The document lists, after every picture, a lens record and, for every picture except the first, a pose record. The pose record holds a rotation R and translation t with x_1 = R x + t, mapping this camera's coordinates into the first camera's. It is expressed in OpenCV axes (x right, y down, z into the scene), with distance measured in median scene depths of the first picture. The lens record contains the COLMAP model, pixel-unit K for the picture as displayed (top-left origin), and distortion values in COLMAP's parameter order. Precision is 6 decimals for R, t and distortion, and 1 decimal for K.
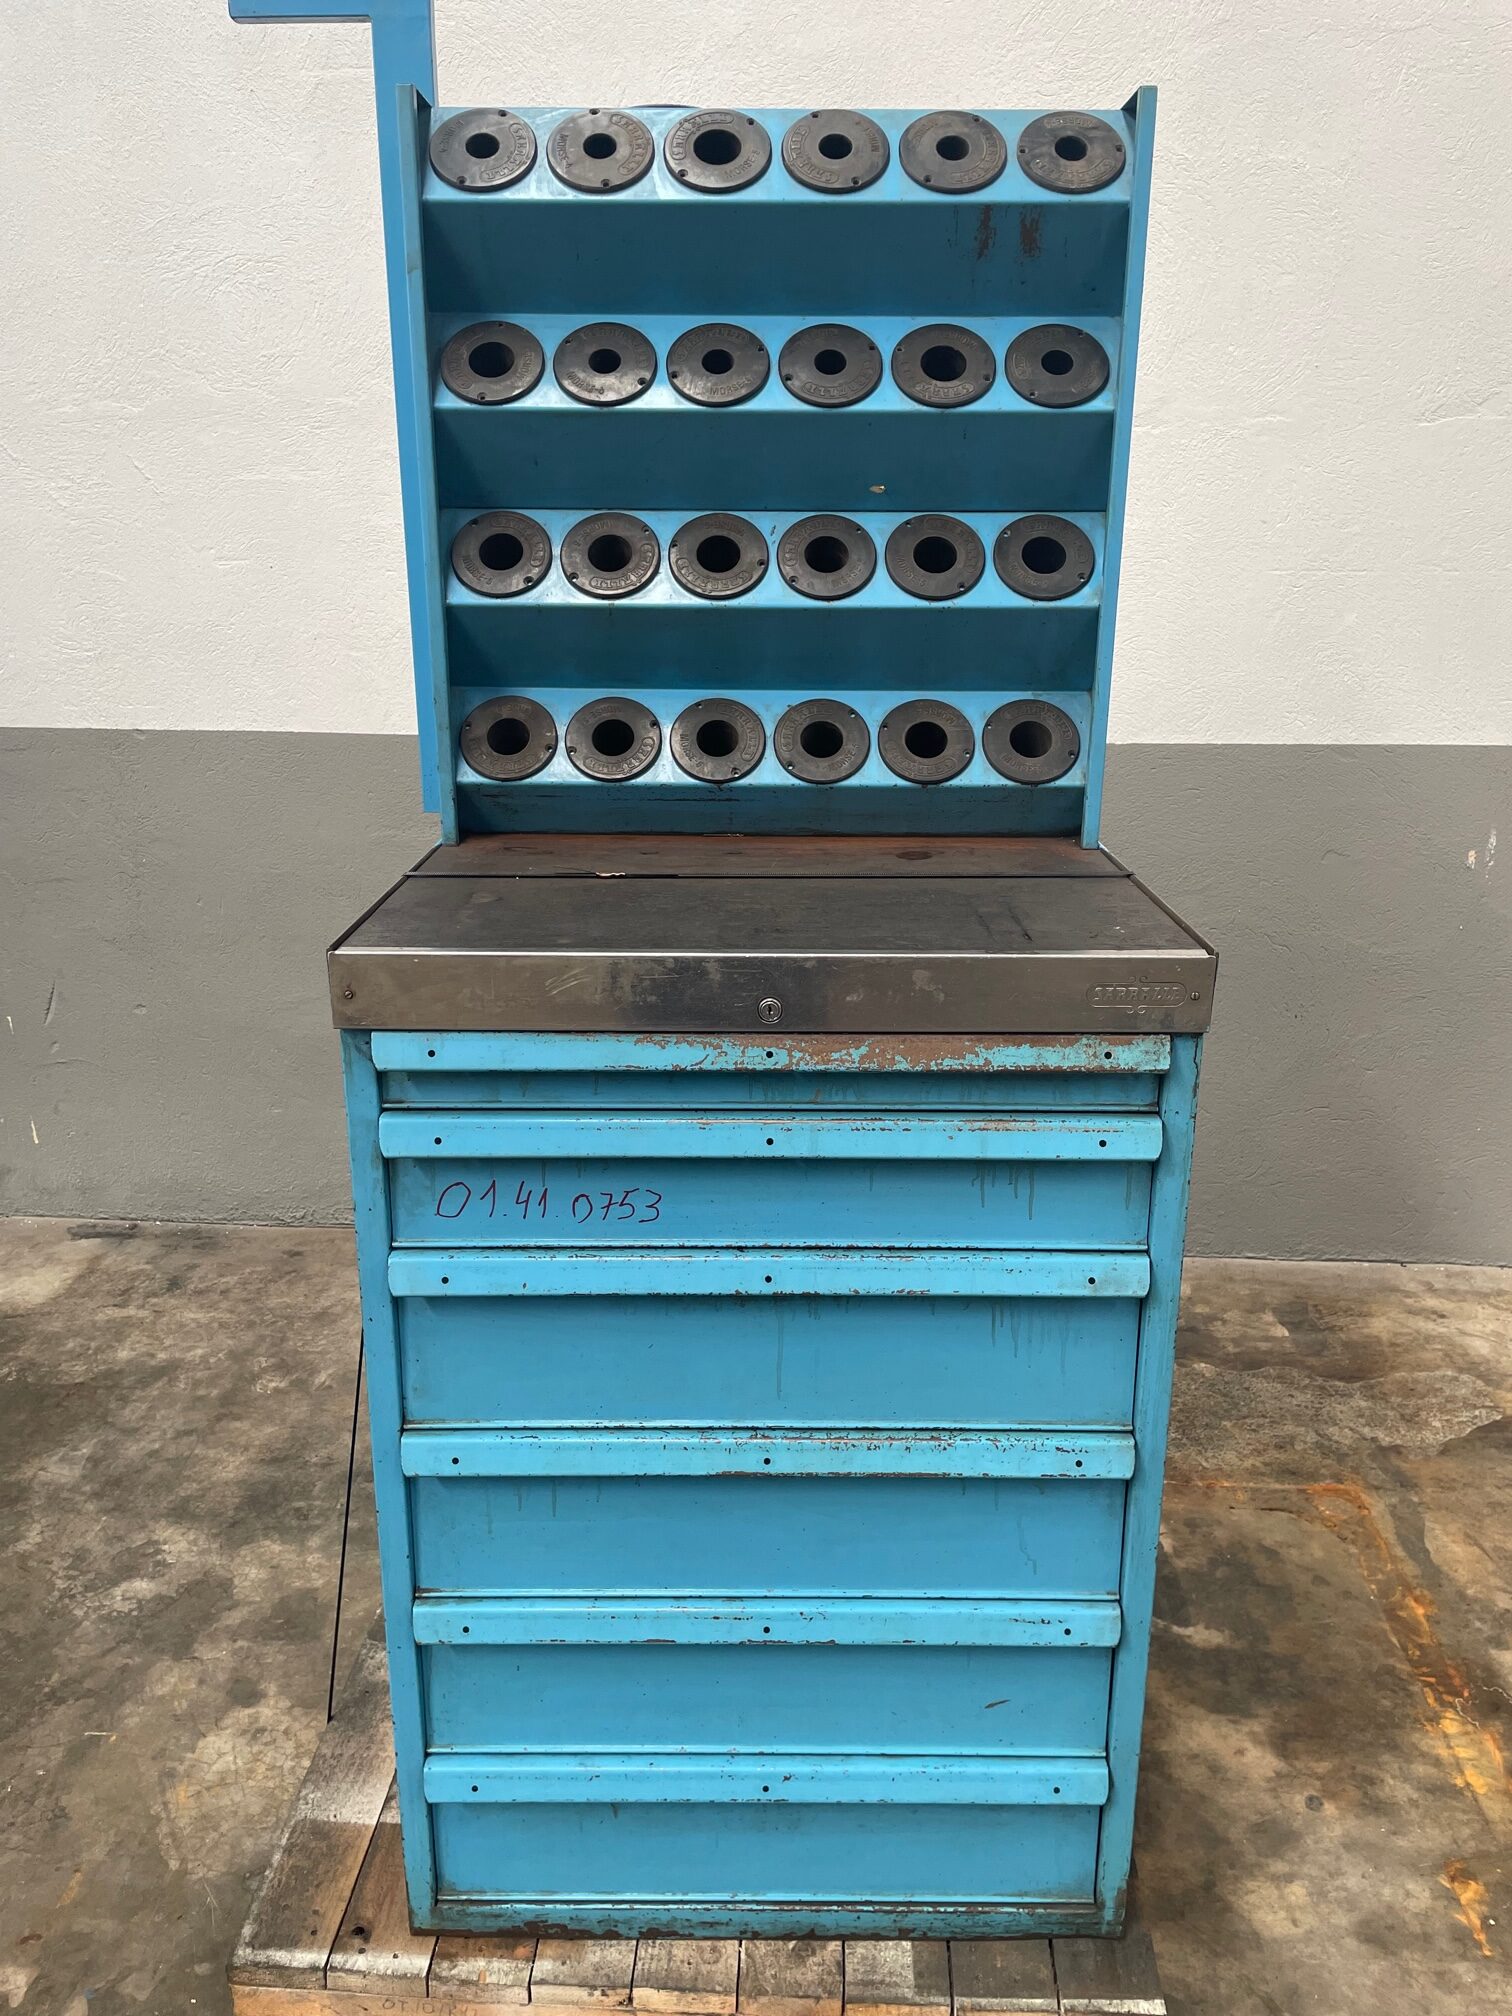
lens RADIAL K [[1534.9, 0, 756.3], [0, 1534.9, 1000.4], [0, 0, 1]] dist [0.087322, -0.118532]
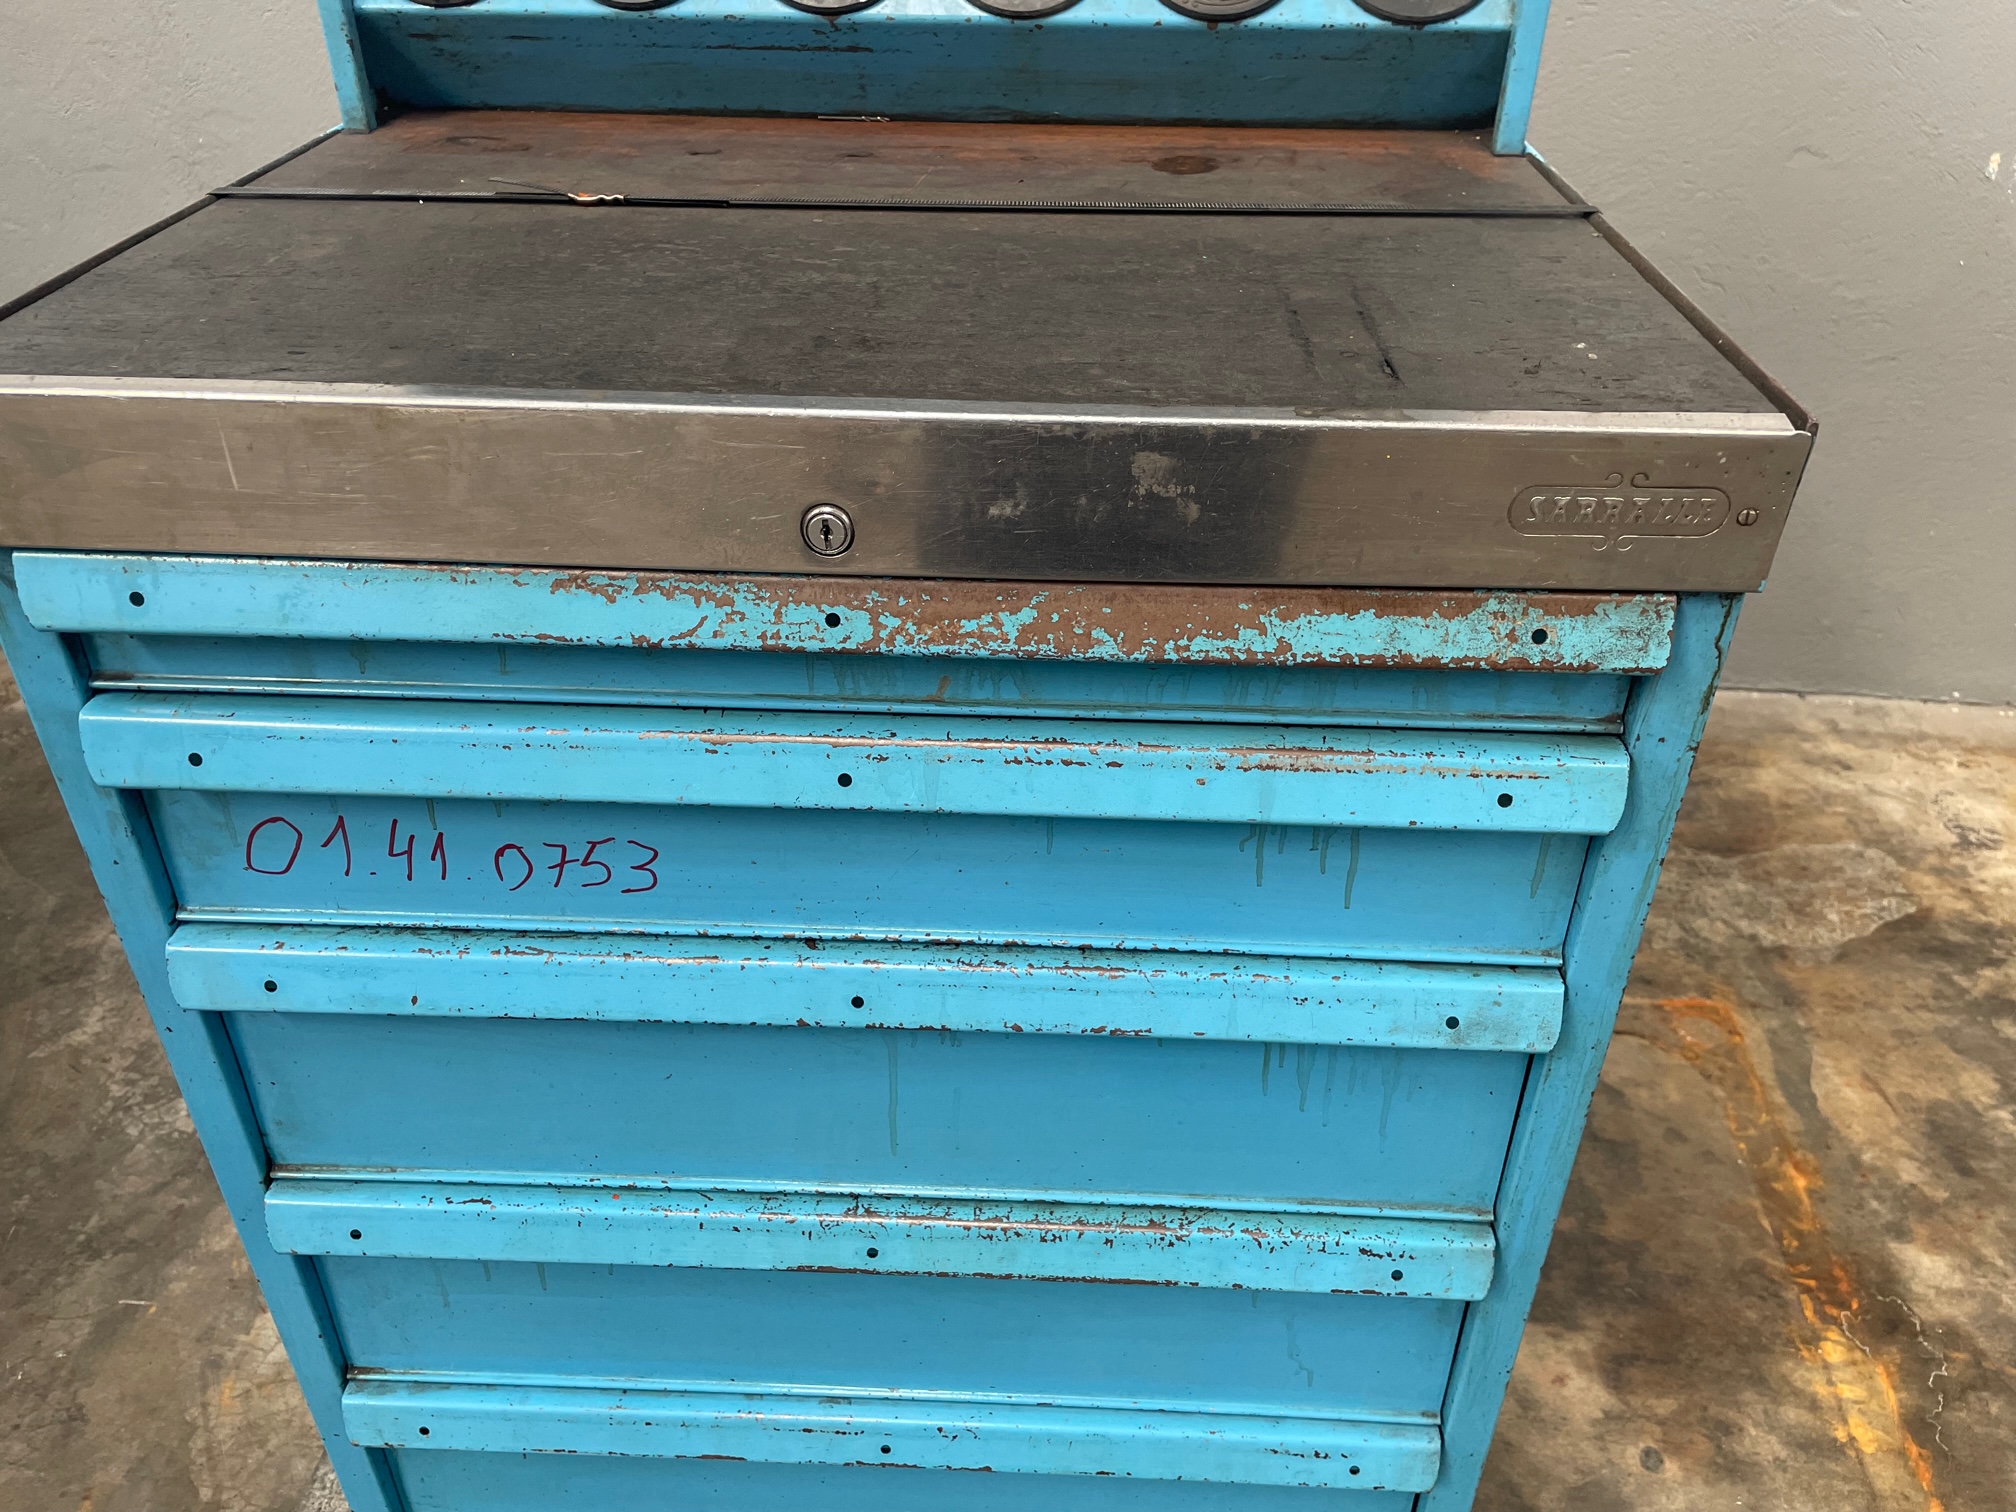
lens RADIAL K [[1534.9, 0, 1010.1], [0, 1534.9, 752.5], [0, 0, 1]] dist [0.087322, -0.118532]
pose [[0.999189, 0.025129, -0.031453, 0.061511], [-0.015260, 0.959379, 0.281706, -0.047206], [0.037255, -0.280998, 0.958985, 0.398775]]
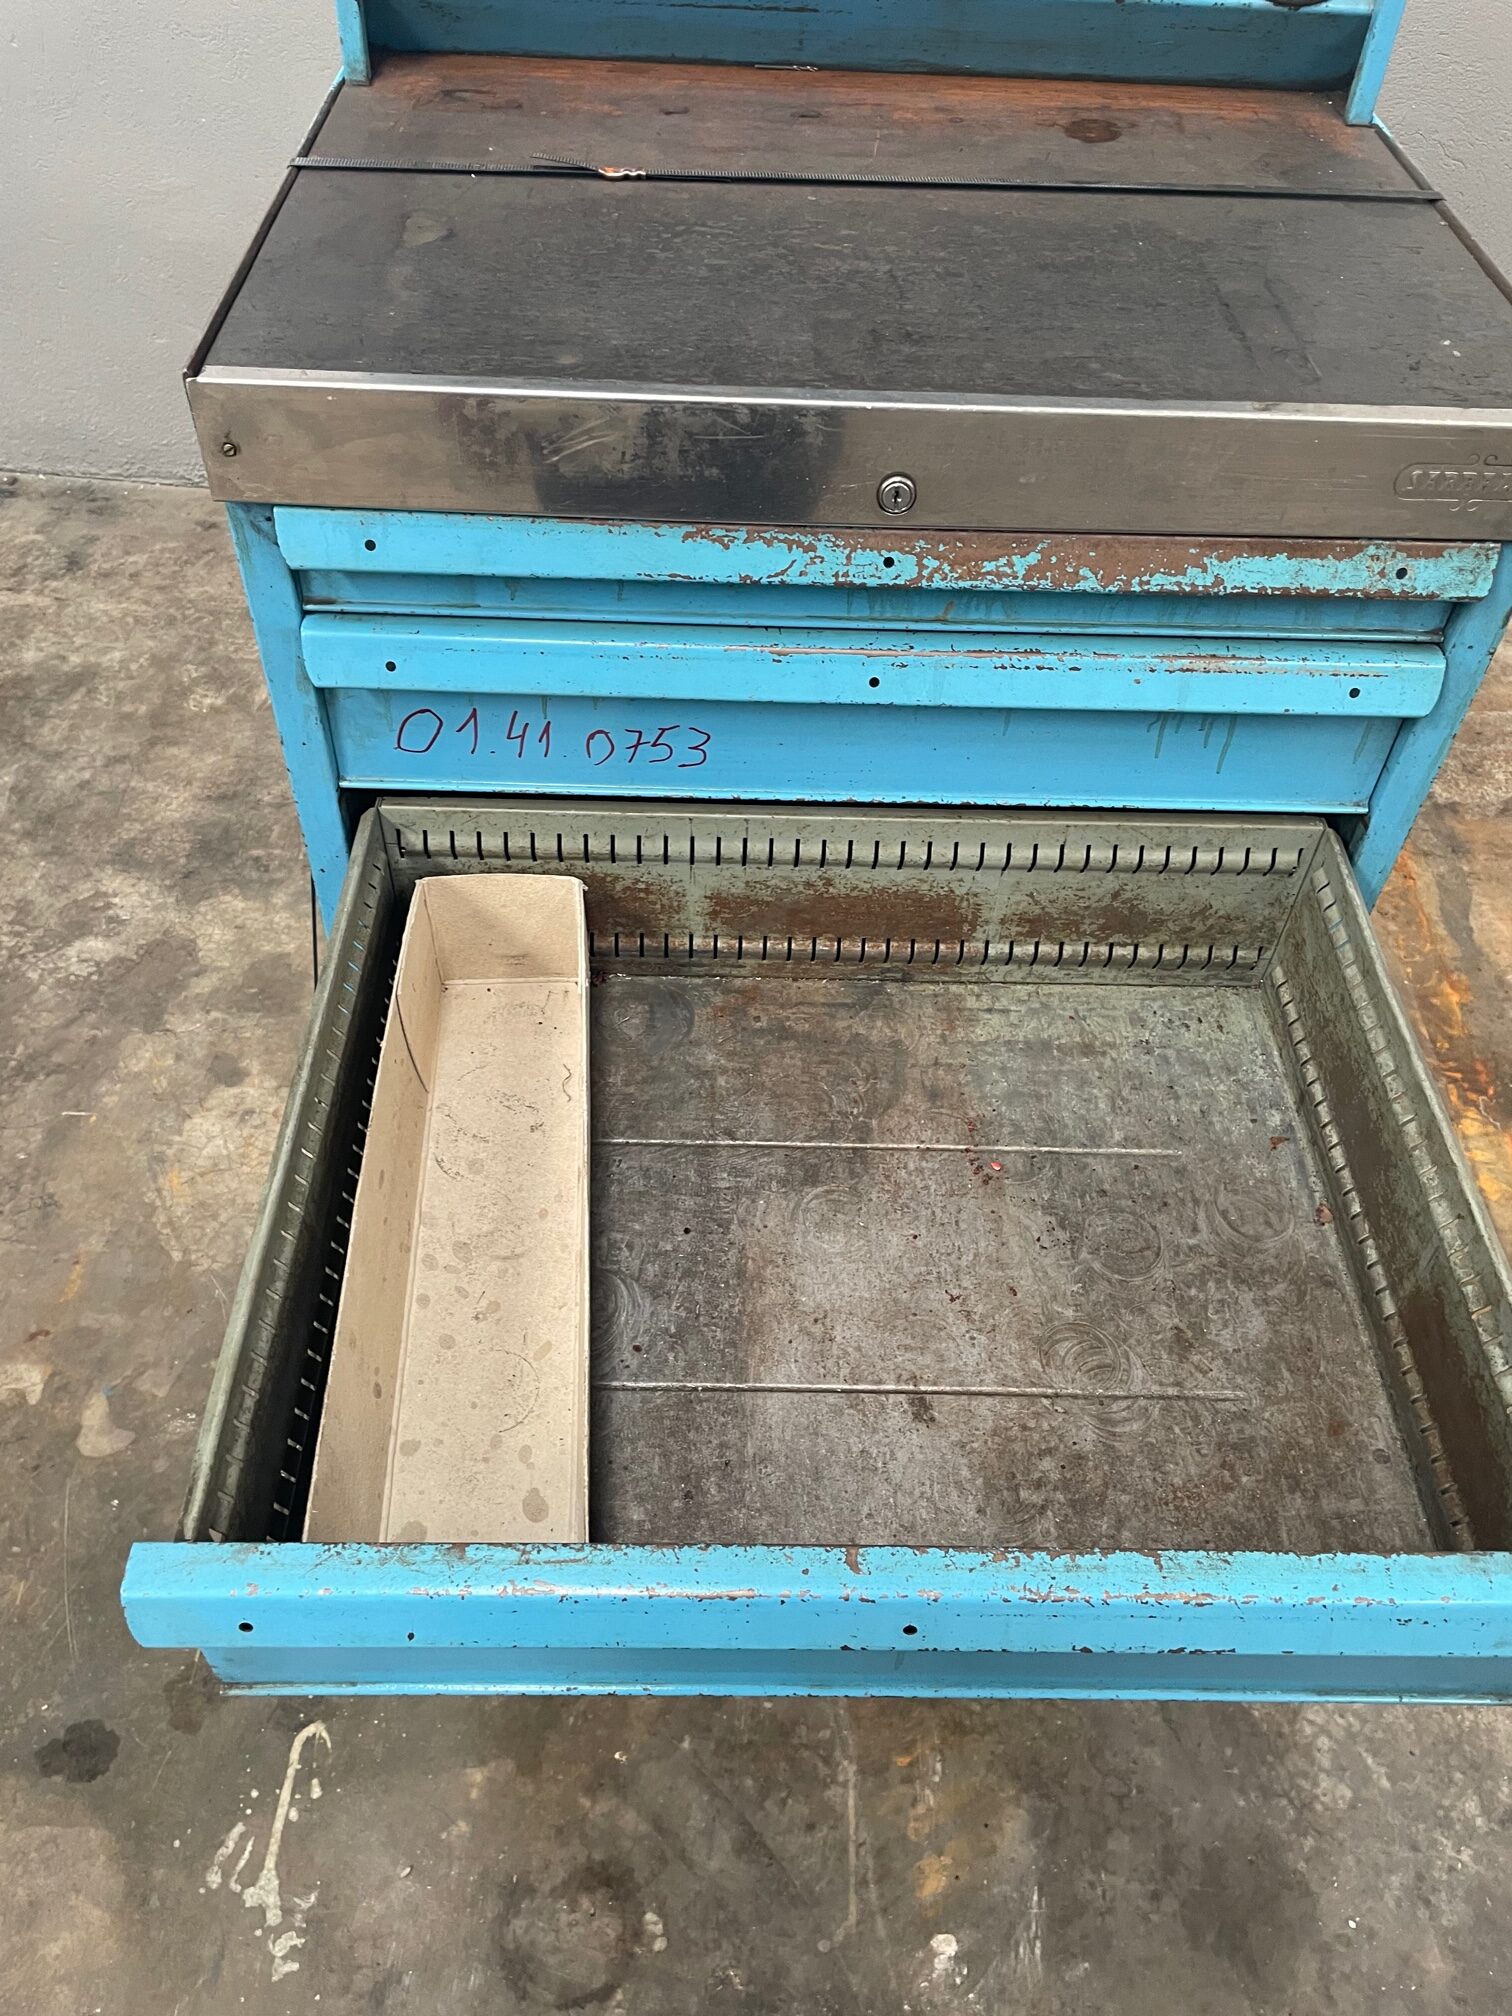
lens RADIAL K [[1534.9, 0, 736.1], [0, 1534.9, 1000.6], [0, 0, 1]] dist [0.087322, -0.118532]
pose [[0.999490, 0.018025, 0.026379, -0.053633], [-0.028869, 0.863217, 0.504006, -0.101957], [-0.013686, -0.504511, 0.863297, 0.254984]]
